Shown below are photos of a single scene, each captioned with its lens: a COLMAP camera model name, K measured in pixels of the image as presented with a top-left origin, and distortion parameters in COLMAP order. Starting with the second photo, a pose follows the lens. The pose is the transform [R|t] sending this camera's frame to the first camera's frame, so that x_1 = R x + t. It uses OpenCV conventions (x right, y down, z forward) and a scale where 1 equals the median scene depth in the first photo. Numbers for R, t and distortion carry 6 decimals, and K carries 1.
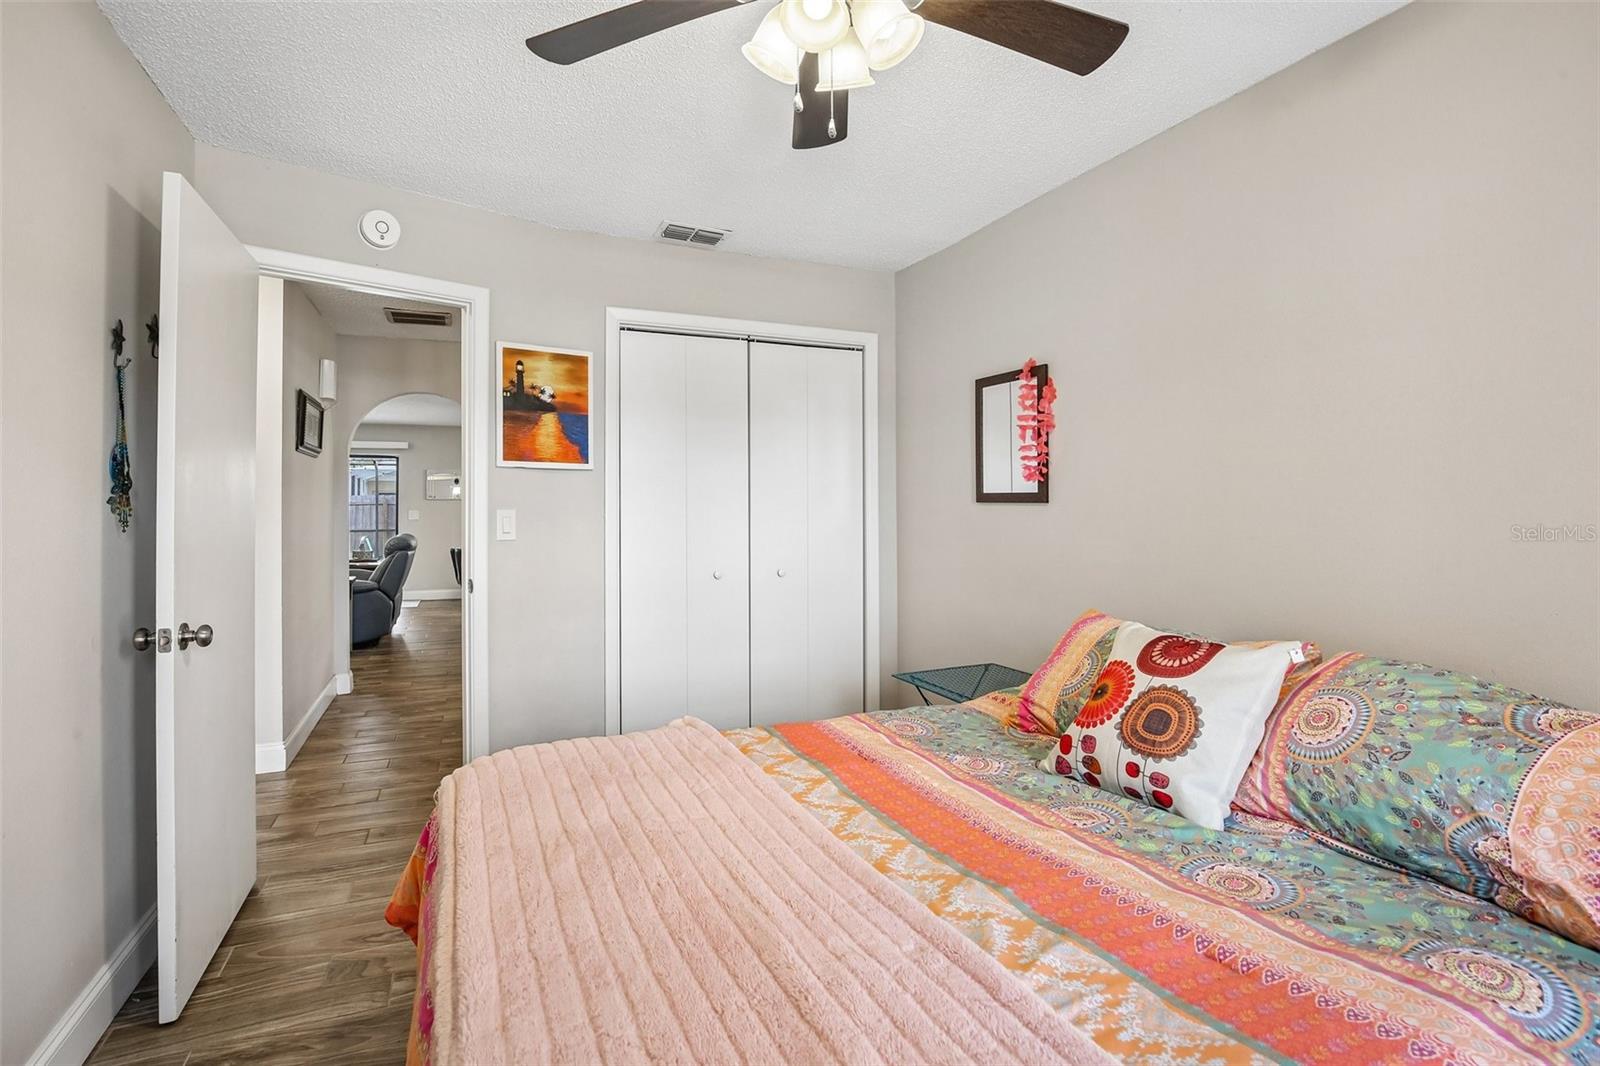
lens RADIAL K [[753.7, 0, 800.0], [0, 753.7, 533.0], [0, 0, 1]] dist [-0.032325, 0.000964]
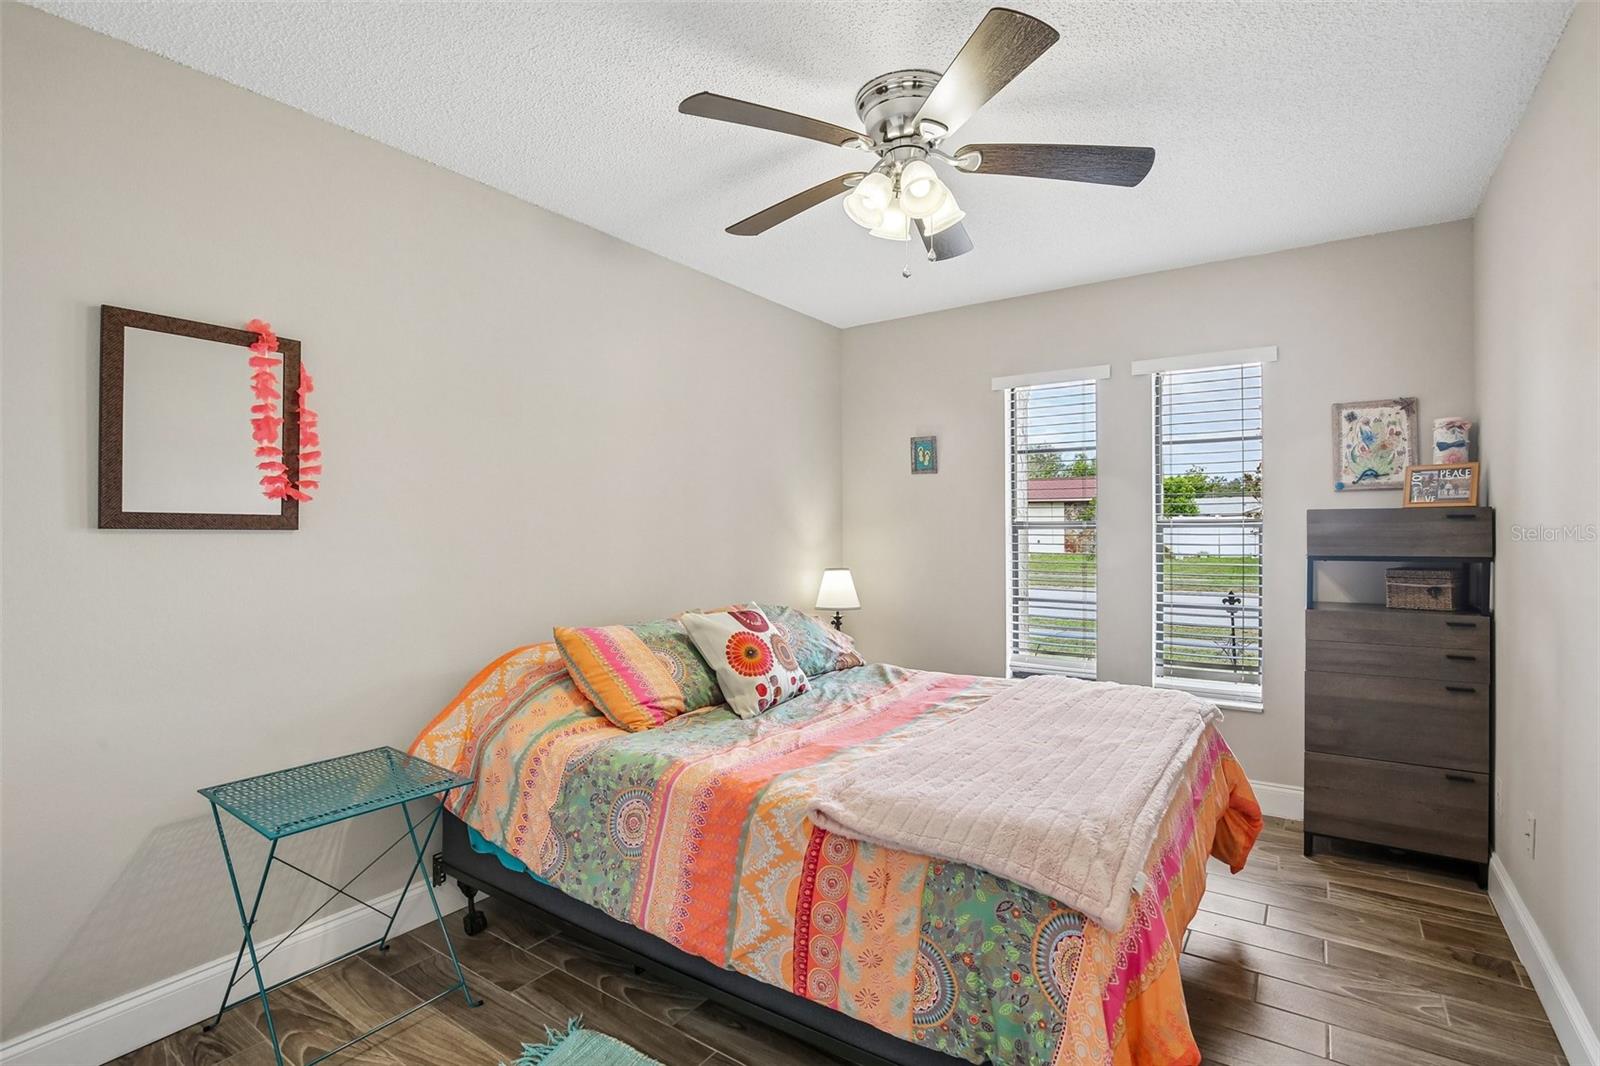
lens RADIAL K [[753.7, 0, 800.0], [0, 753.7, 533.0], [0, 0, 1]] dist [-0.032325, 0.000964]
pose [[-0.509016, 0.004304, 0.860747, -1.008155], [0.038910, 0.999080, 0.018014, -0.056014], [-0.859877, 0.042661, -0.508715, 1.742055]]
